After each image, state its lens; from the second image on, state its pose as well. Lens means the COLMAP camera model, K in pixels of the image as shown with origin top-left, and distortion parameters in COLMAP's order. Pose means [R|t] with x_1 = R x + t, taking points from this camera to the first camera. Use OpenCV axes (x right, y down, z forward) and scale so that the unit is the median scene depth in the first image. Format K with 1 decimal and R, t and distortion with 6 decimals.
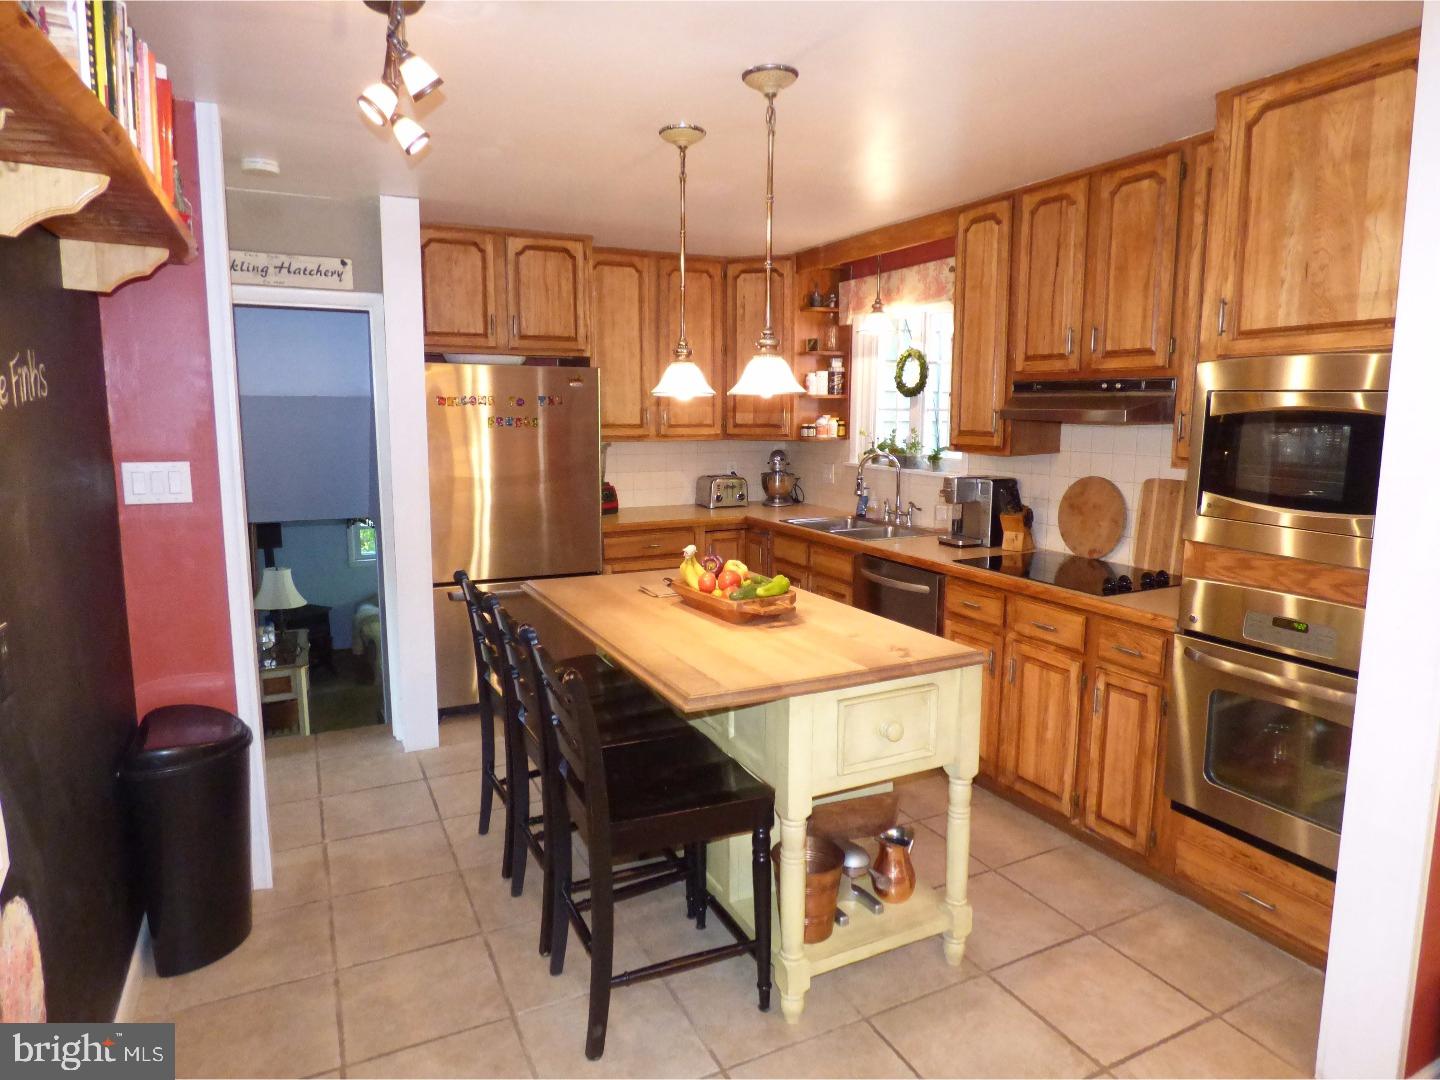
lens RADIAL K [[880.3, 0, 720.2], [0, 880.3, 541.5], [0, 0, 1]] dist [0.003793, -0.018673]
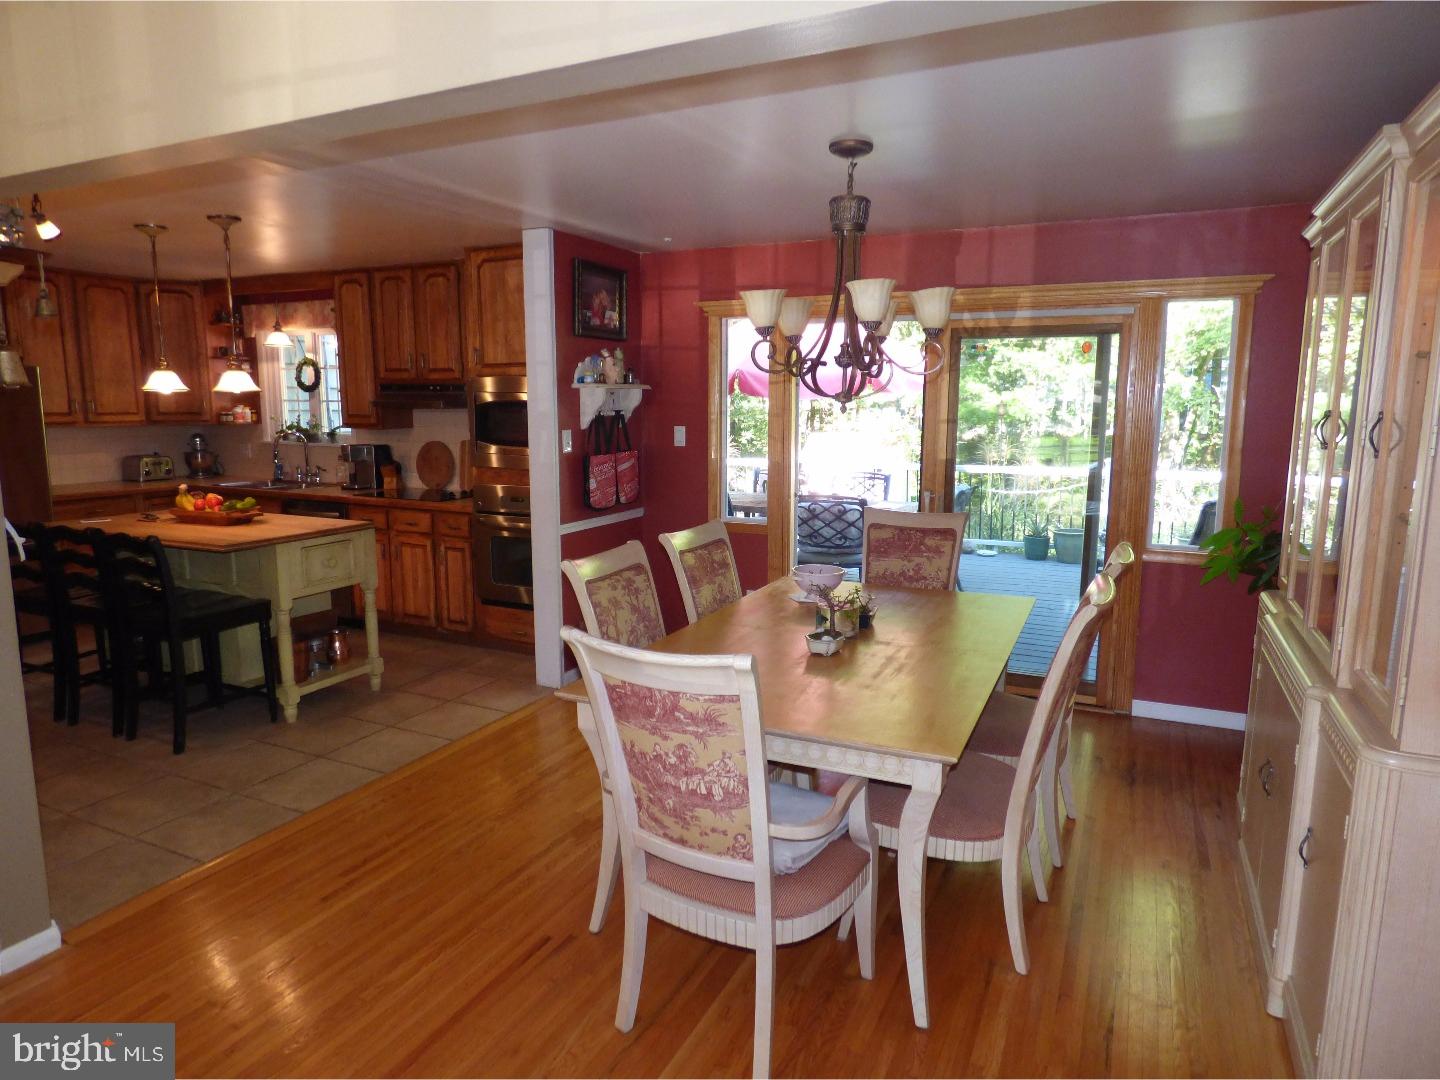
lens RADIAL K [[880.3, 0, 720.2], [0, 880.3, 541.5], [0, 0, 1]] dist [0.003793, -0.018673]
pose [[0.785702, -0.091765, 0.611761, -0.201058], [0.087366, 0.995485, 0.037117, 0.105871], [-0.612405, 0.024284, 0.790171, -0.683537]]
